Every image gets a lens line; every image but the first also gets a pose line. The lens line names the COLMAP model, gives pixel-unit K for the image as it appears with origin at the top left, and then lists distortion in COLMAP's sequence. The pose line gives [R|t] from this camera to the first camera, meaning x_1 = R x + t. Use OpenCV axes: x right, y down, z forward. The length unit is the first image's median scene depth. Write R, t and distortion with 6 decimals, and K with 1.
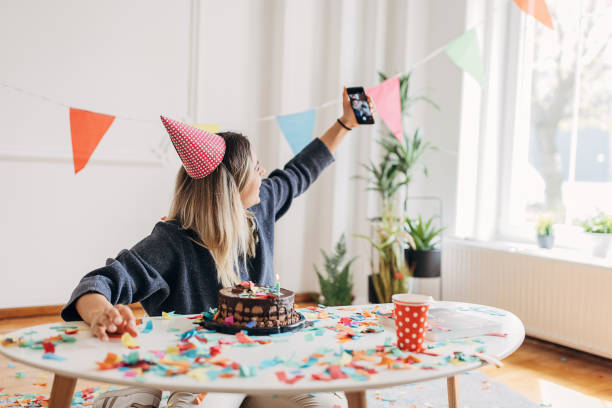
lens RADIAL K [[689.1, 0, 306.0], [0, 689.1, 204.0], [0, 0, 1]] dist [-0.003157, -0.002058]
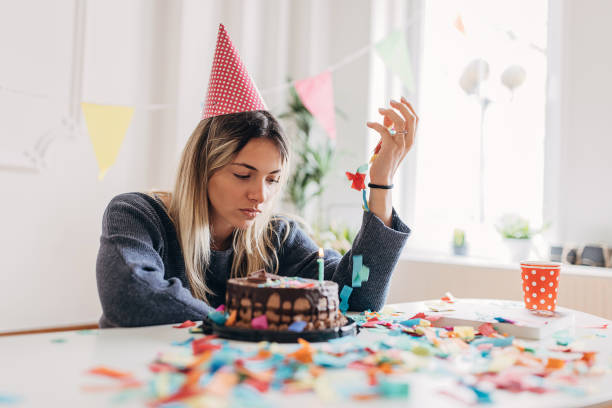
lens RADIAL K [[617.0, 0, 306.0], [0, 617.0, 204.0], [0, 0, 1]] dist [0.001322, 0.010083]
pose [[0.960689, 0.006649, 0.277547, -0.124155], [0.014891, 0.997040, -0.075427, 0.055088], [-0.277227, 0.076595, 0.957746, 0.229764]]
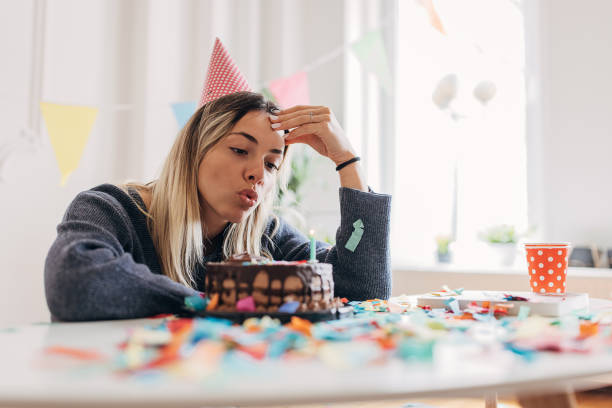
lens RADIAL K [[623.6, 0, 306.0], [0, 623.6, 204.0], [0, 0, 1]] dist [0.011326, 0.000398]
pose [[0.946922, -0.005514, 0.321415, -0.122643], [0.046823, 0.991556, -0.120934, 0.081346], [-0.318034, 0.129565, 0.939184, 0.267007]]
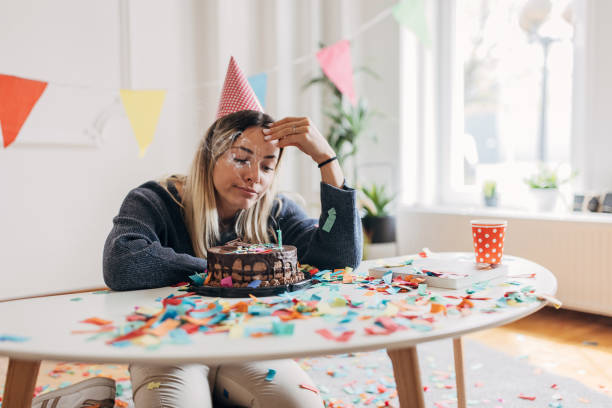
lens RADIAL K [[628.5, 0, 317.9], [0, 628.5, 210.2], [0, 0, 1]] dist [-0.000499, -0.004625]
pose [[0.985683, -0.057768, 0.158404, -0.063419], [0.056164, 0.998315, 0.014589, 0.041847], [-0.158980, -0.005483, 0.987267, 0.126594]]
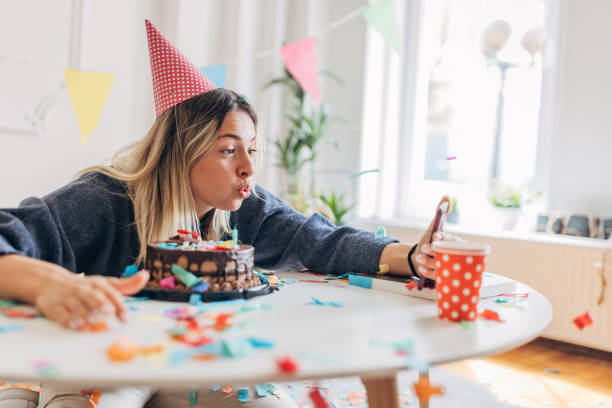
lens RADIAL K [[617.0, 0, 306.0], [0, 617.0, 204.0], [0, 0, 1]] dist [0.001322, 0.010083]
pose [[0.974805, 0.006039, 0.222976, -0.061574], [-0.002267, 0.999850, -0.017167, 0.054070], [-0.223046, 0.016229, 0.974673, 0.197755]]
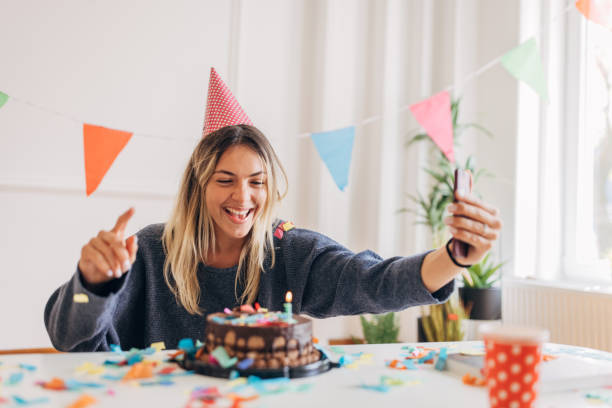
lens RADIAL K [[617.0, 0, 306.0], [0, 617.0, 204.0], [0, 0, 1]] dist [0.001322, 0.010083]
pose [[0.996399, -0.003978, -0.084694, 0.017119], [-0.004463, 0.995053, -0.099247, 0.041444], [0.084670, 0.099268, 0.991452, 0.203998]]
